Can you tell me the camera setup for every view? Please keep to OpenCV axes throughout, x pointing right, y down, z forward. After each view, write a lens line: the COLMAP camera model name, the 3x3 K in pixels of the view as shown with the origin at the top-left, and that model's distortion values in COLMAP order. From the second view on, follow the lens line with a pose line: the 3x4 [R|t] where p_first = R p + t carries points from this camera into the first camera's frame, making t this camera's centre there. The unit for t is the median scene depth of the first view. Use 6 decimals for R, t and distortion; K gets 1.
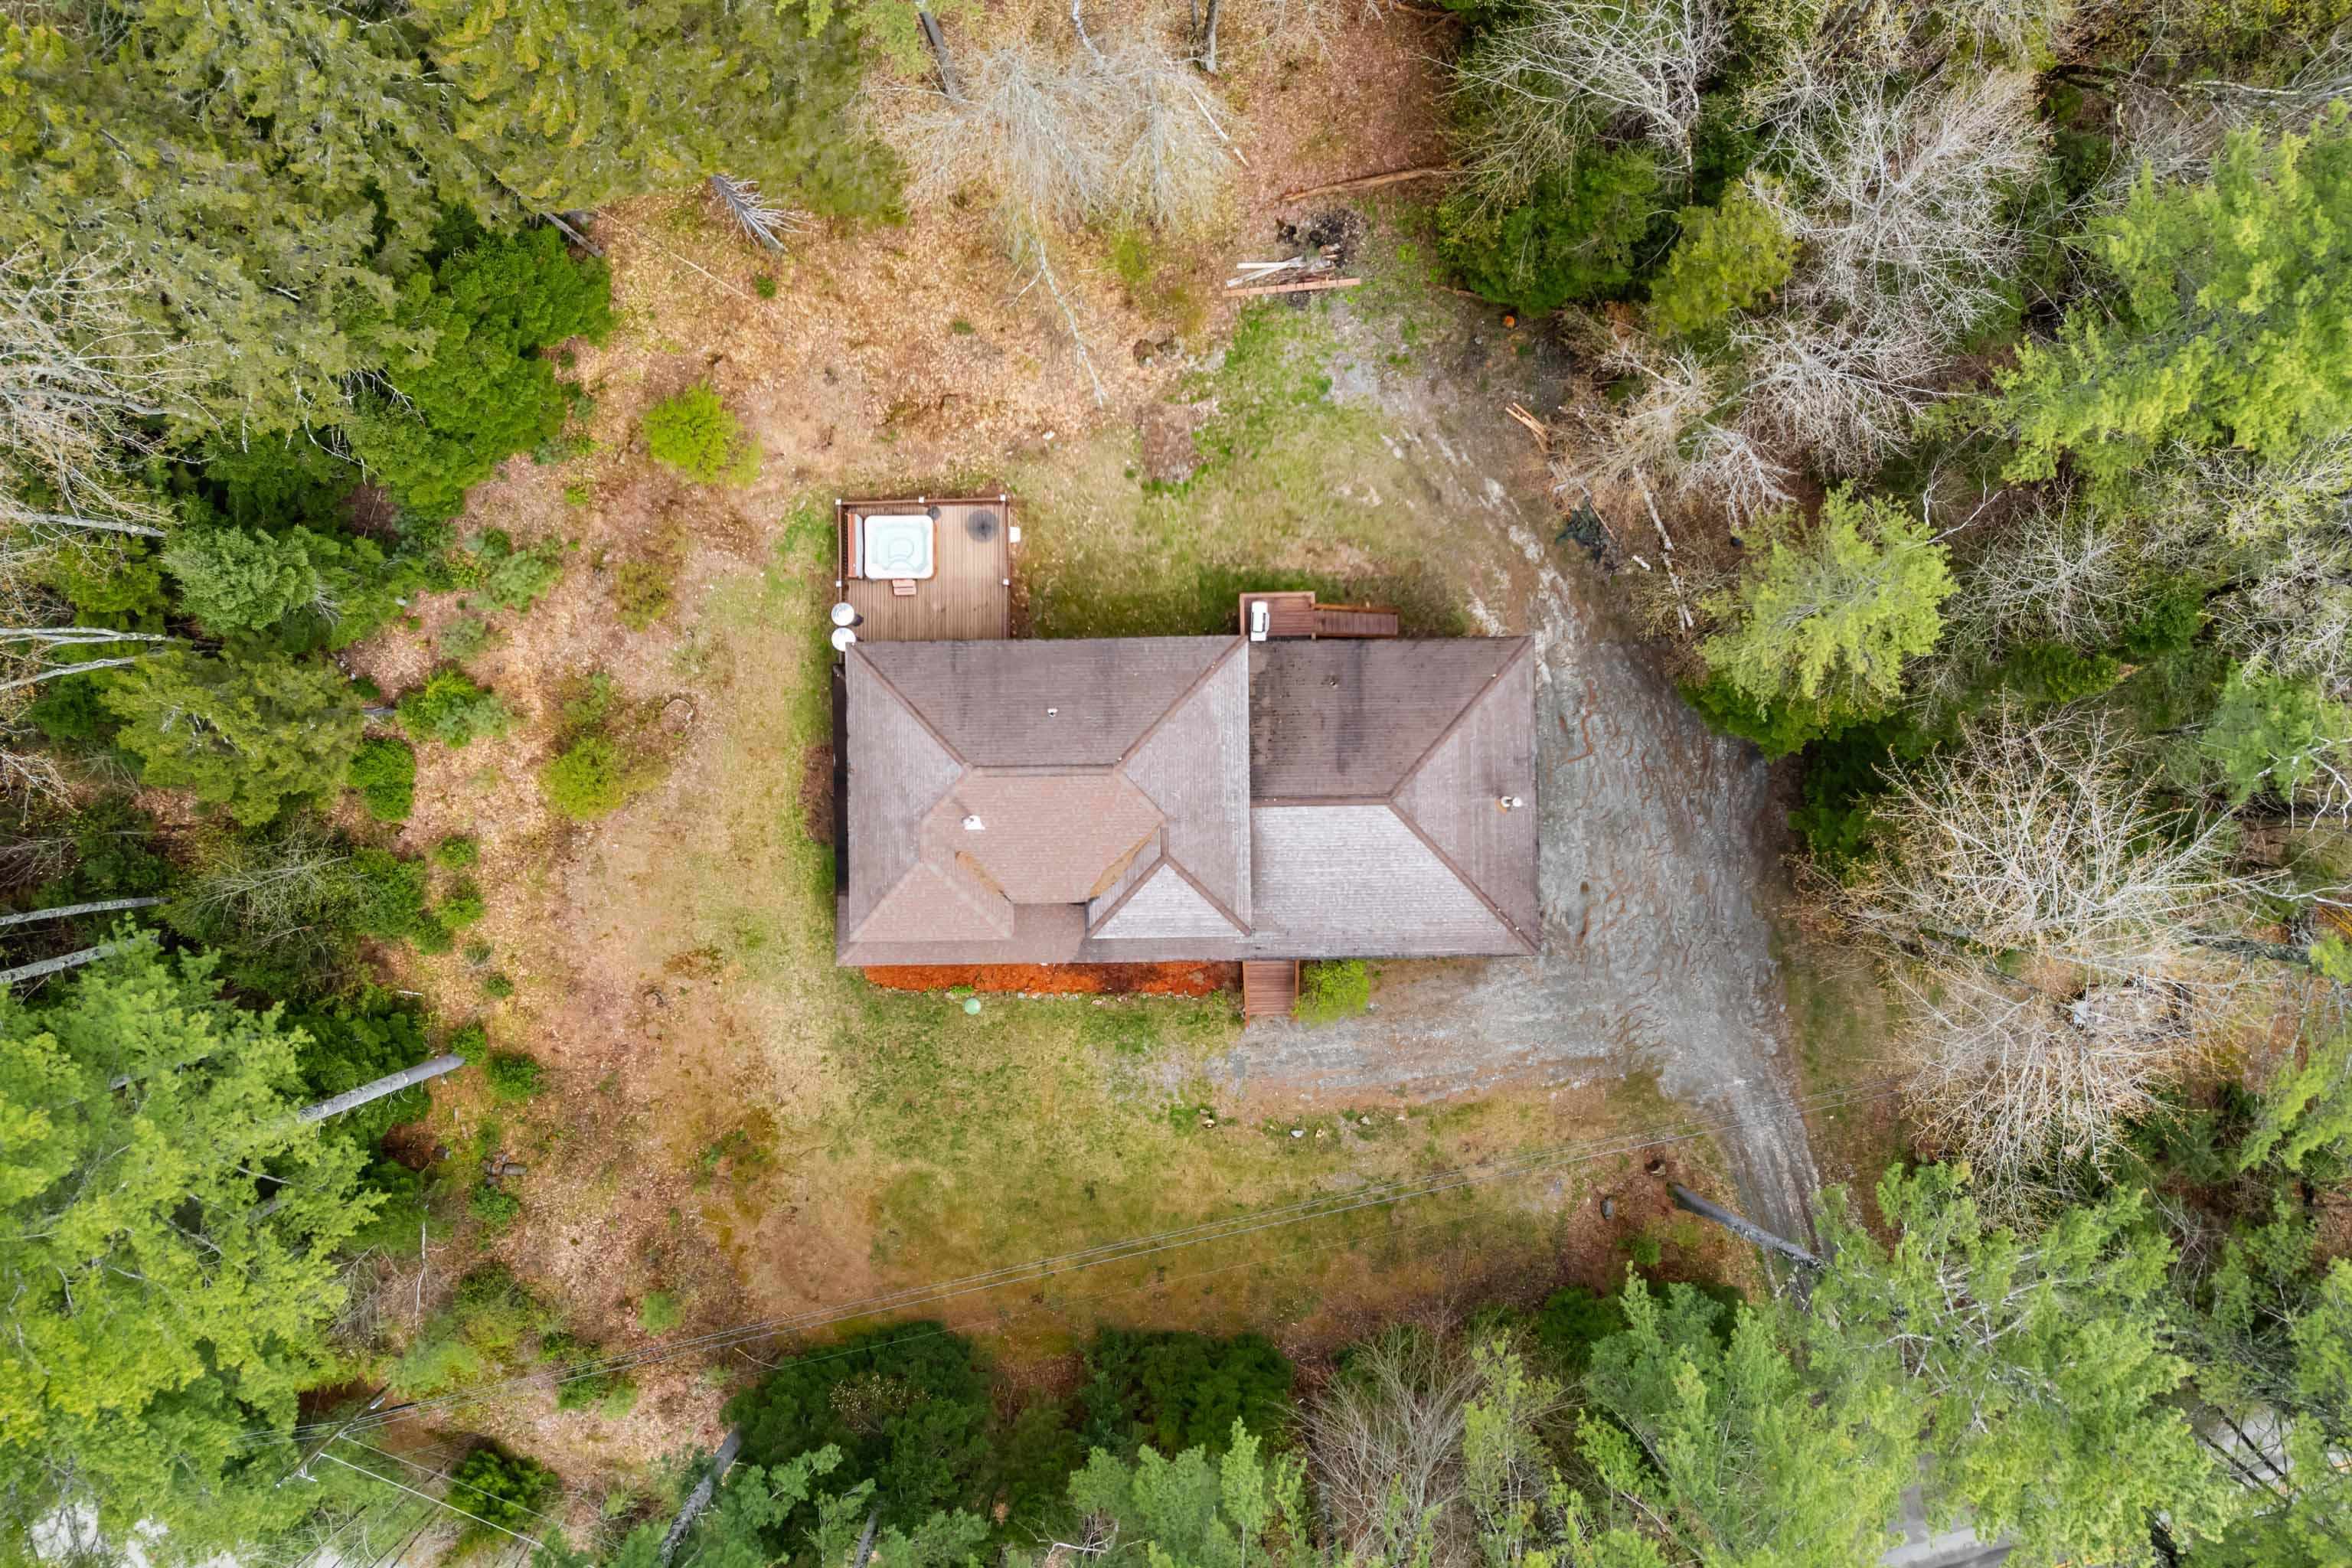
lens RADIAL K [[1605.5, 0, 1190.1], [0, 1605.5, 788.6], [0, 0, 1]] dist [-0.080051, 0.104162]
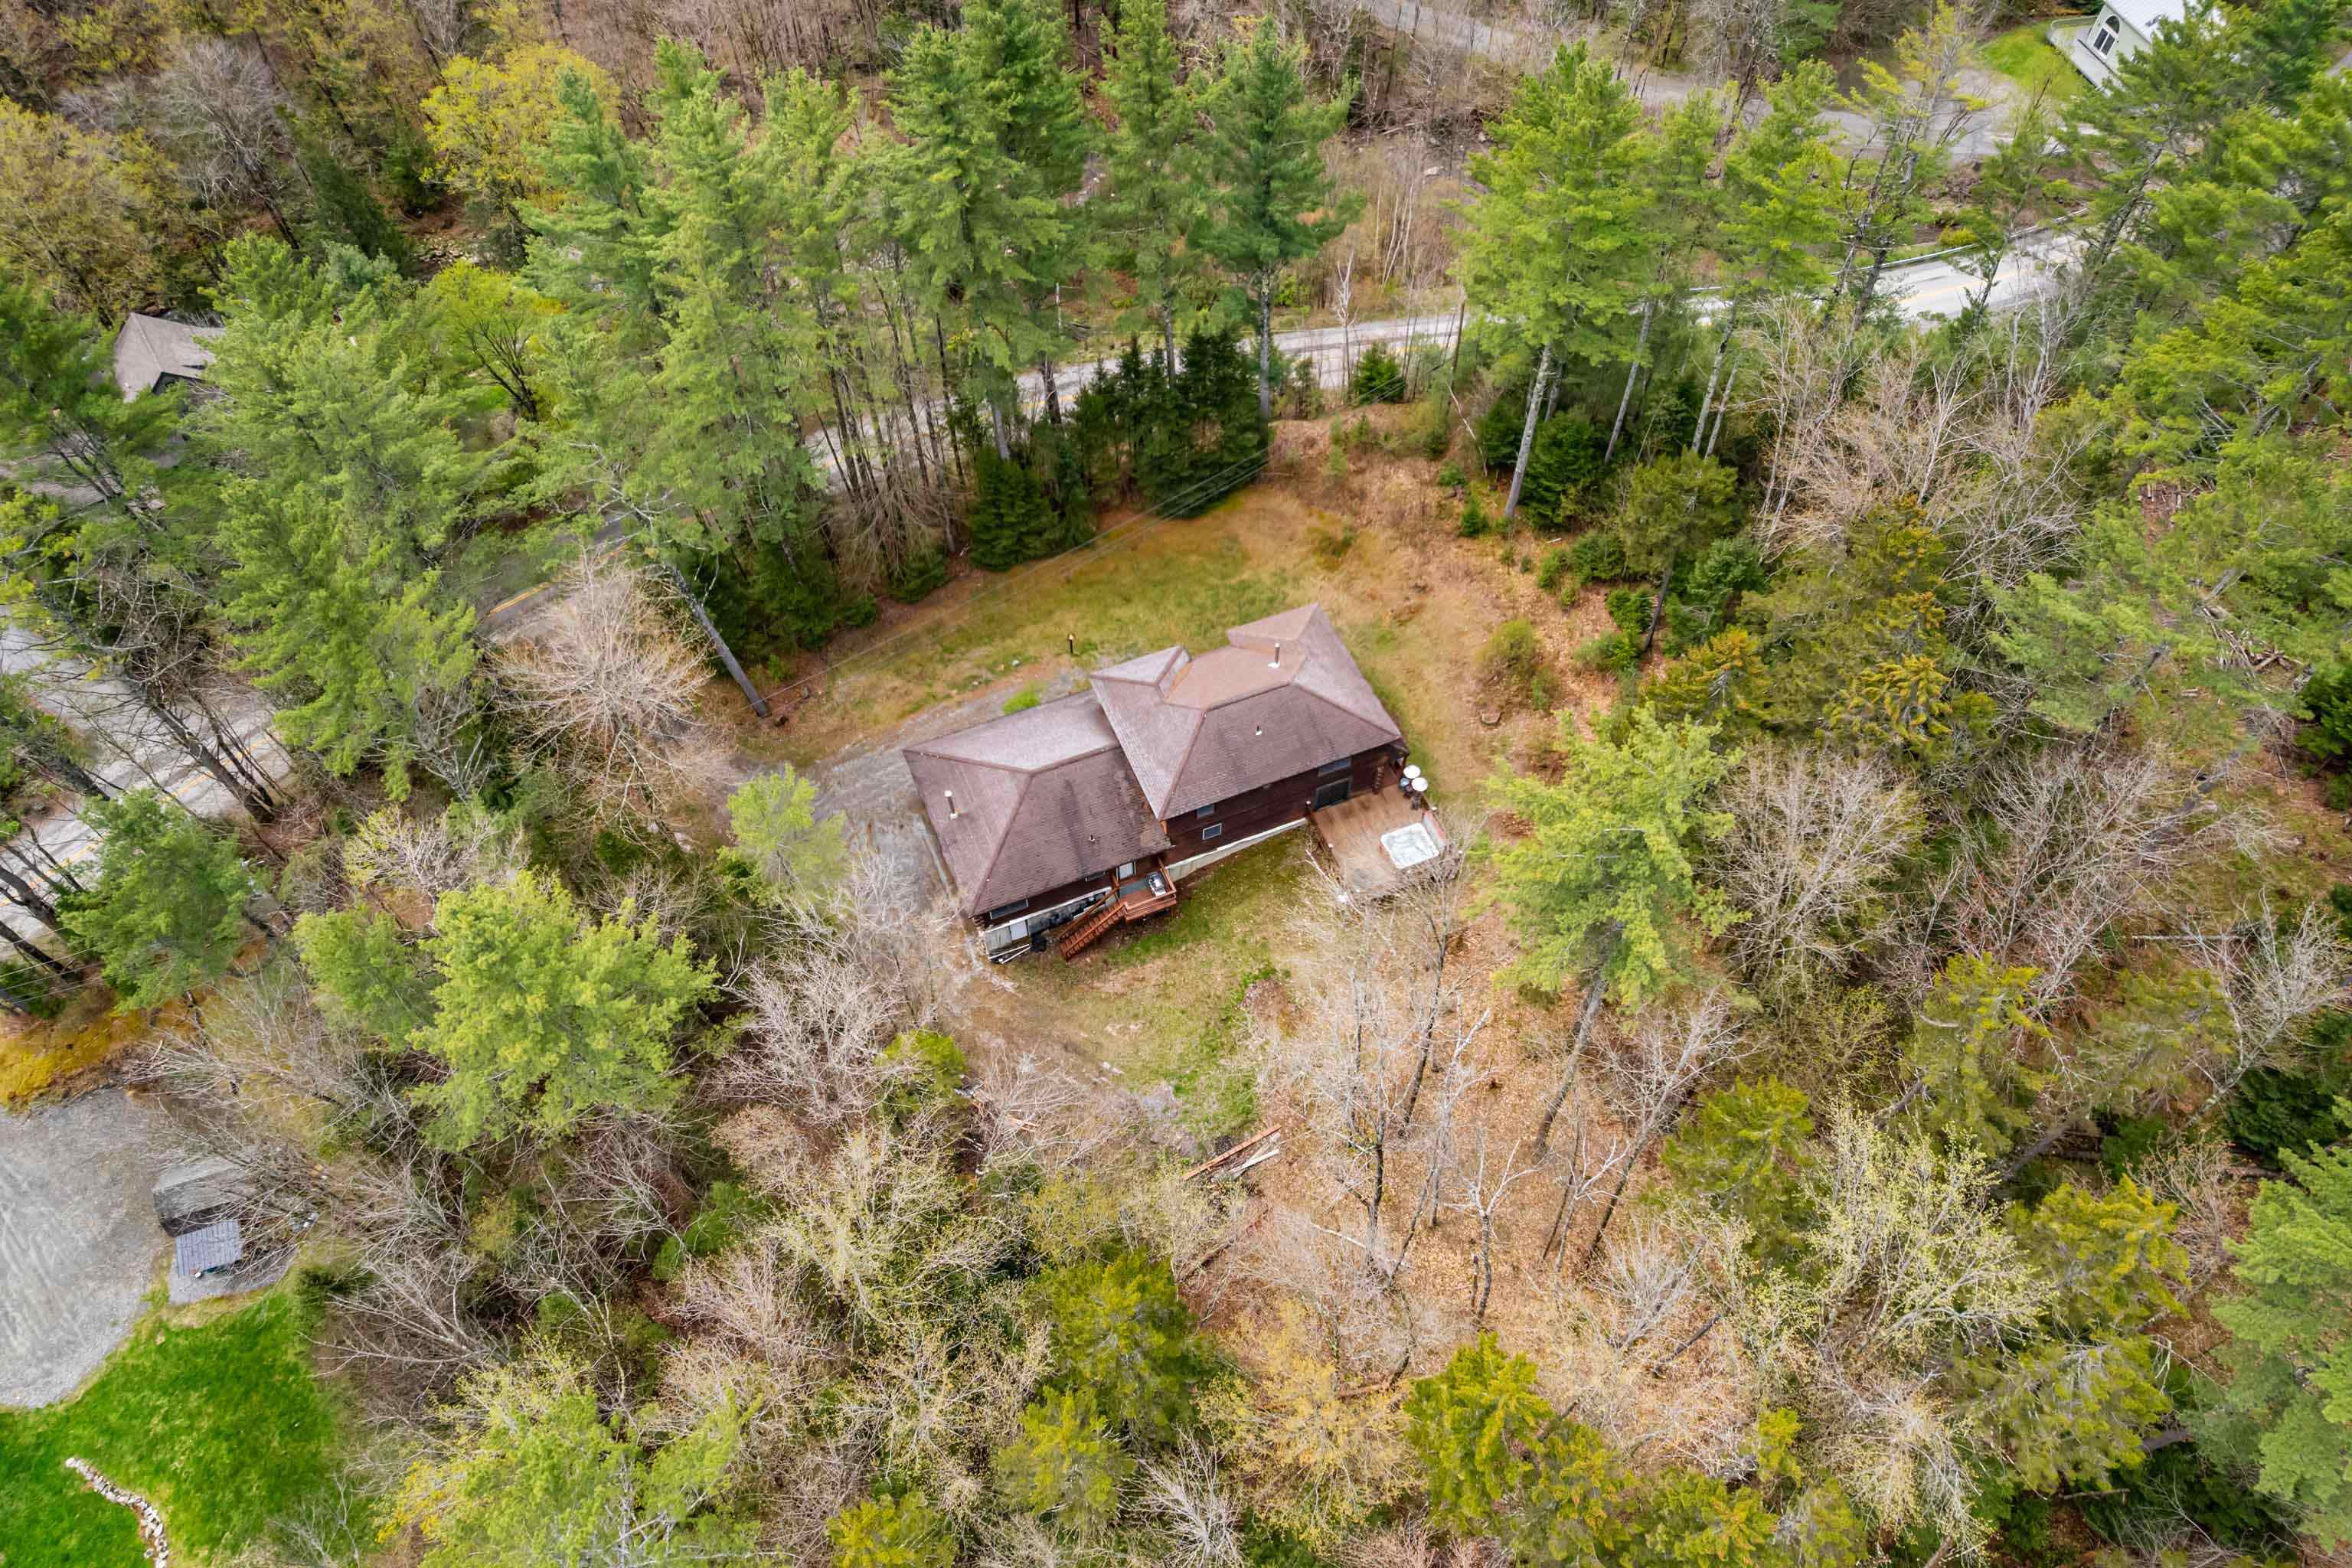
lens RADIAL K [[1605.5, 0, 1190.1], [0, 1605.5, 788.6], [0, 0, 1]] dist [-0.080051, 0.104162]
pose [[-0.924109, 0.306310, -0.228465, 0.313535], [-0.382022, -0.754635, 0.533465, -0.807095], [-0.009002, 0.580259, 0.814382, -0.196960]]
